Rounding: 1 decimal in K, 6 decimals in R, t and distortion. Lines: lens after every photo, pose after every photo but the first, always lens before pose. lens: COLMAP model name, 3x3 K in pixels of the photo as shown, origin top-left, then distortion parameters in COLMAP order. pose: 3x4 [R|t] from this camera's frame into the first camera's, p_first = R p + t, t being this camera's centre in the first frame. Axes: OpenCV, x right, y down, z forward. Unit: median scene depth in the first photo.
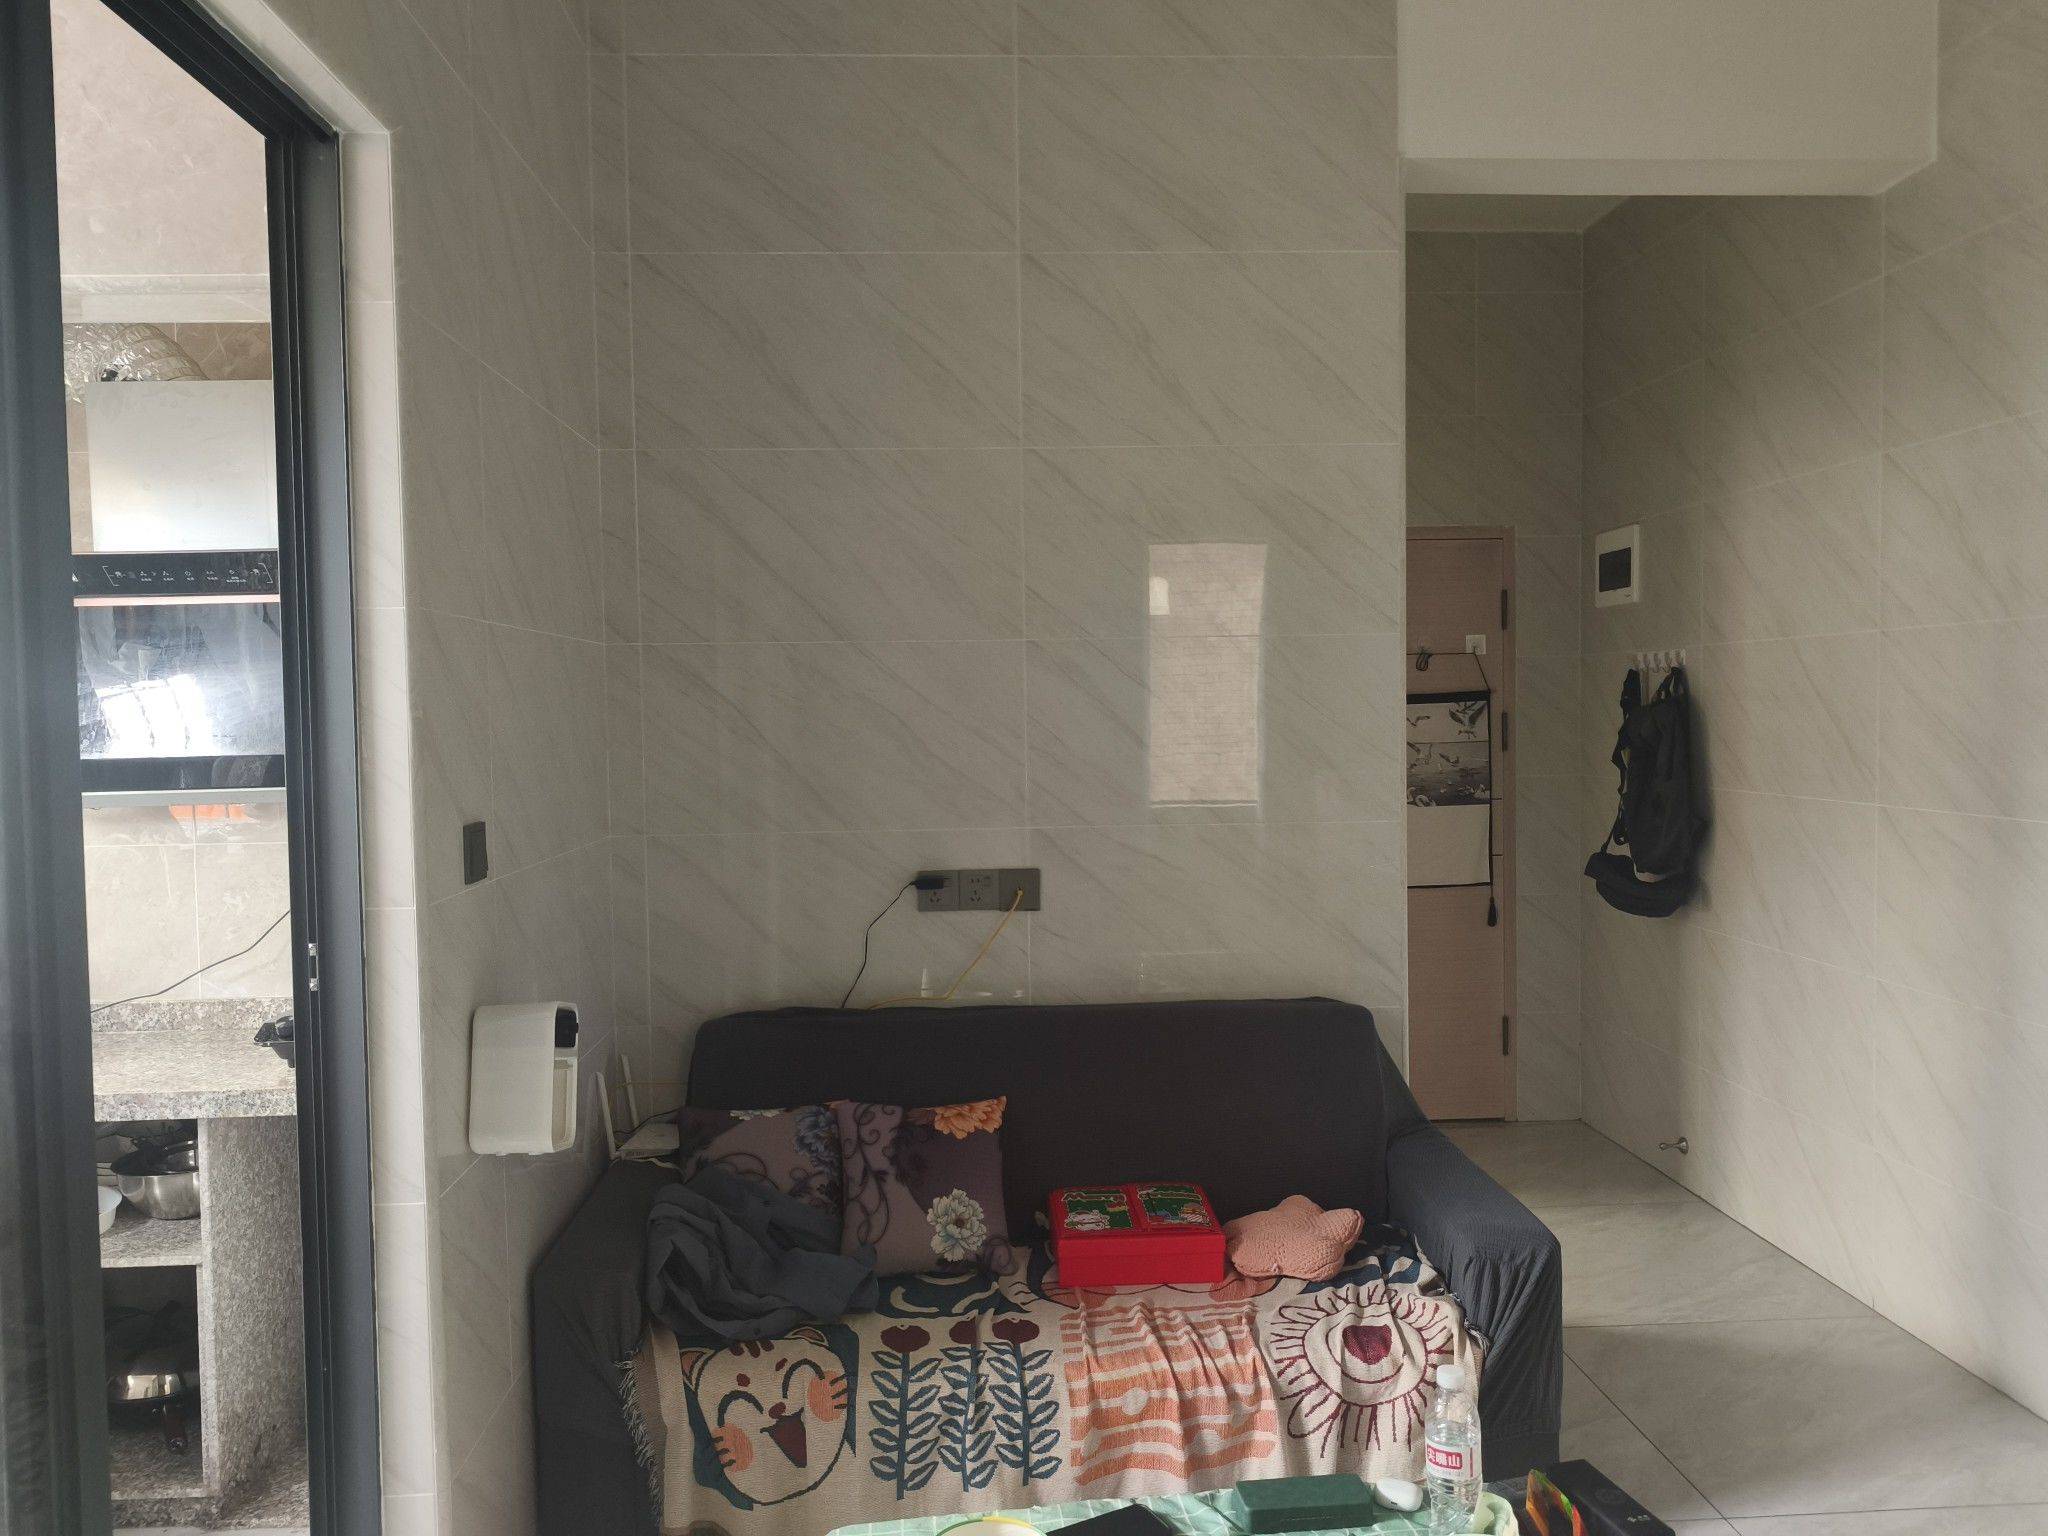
lens RADIAL K [[1500.9, 0, 1024.0], [0, 1500.9, 768.0], [0, 0, 1]] dist [0.015420, 0.000220]
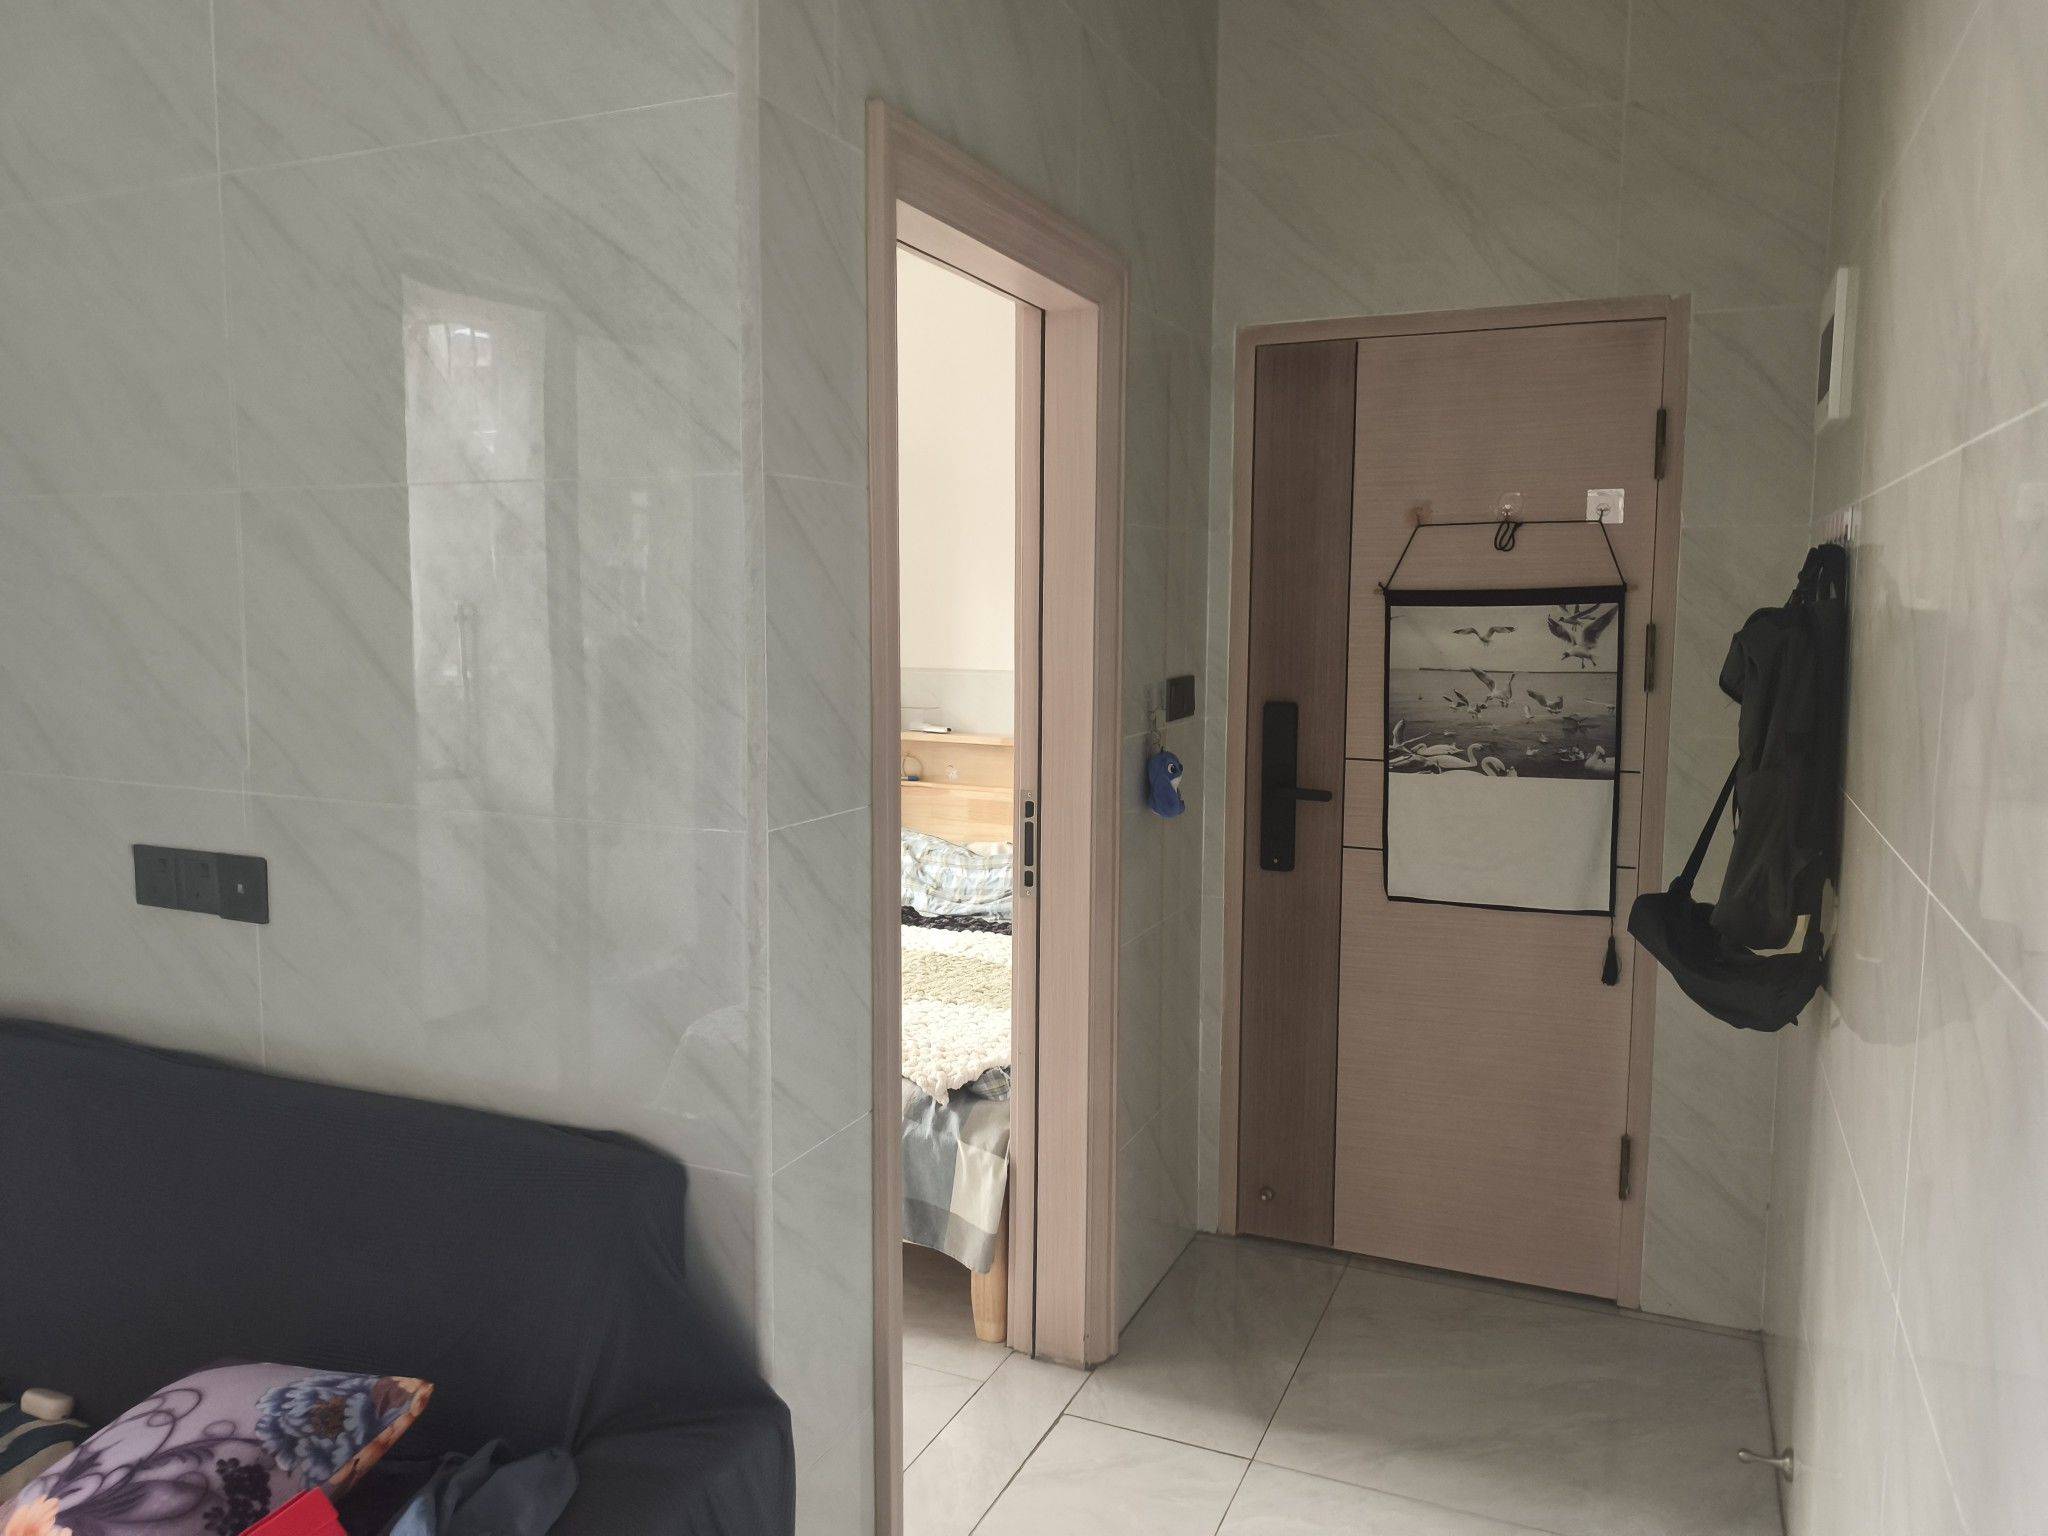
lens RADIAL K [[1556.8, 0, 1024.0], [0, 1556.8, 768.0], [0, 0, 1]] dist [0.002014, -0.001622]
pose [[0.896935, 0.065988, -0.437210, 0.369697], [-0.034075, 0.996176, 0.080448, -0.021853], [0.440847, -0.057259, 0.895754, 0.354223]]
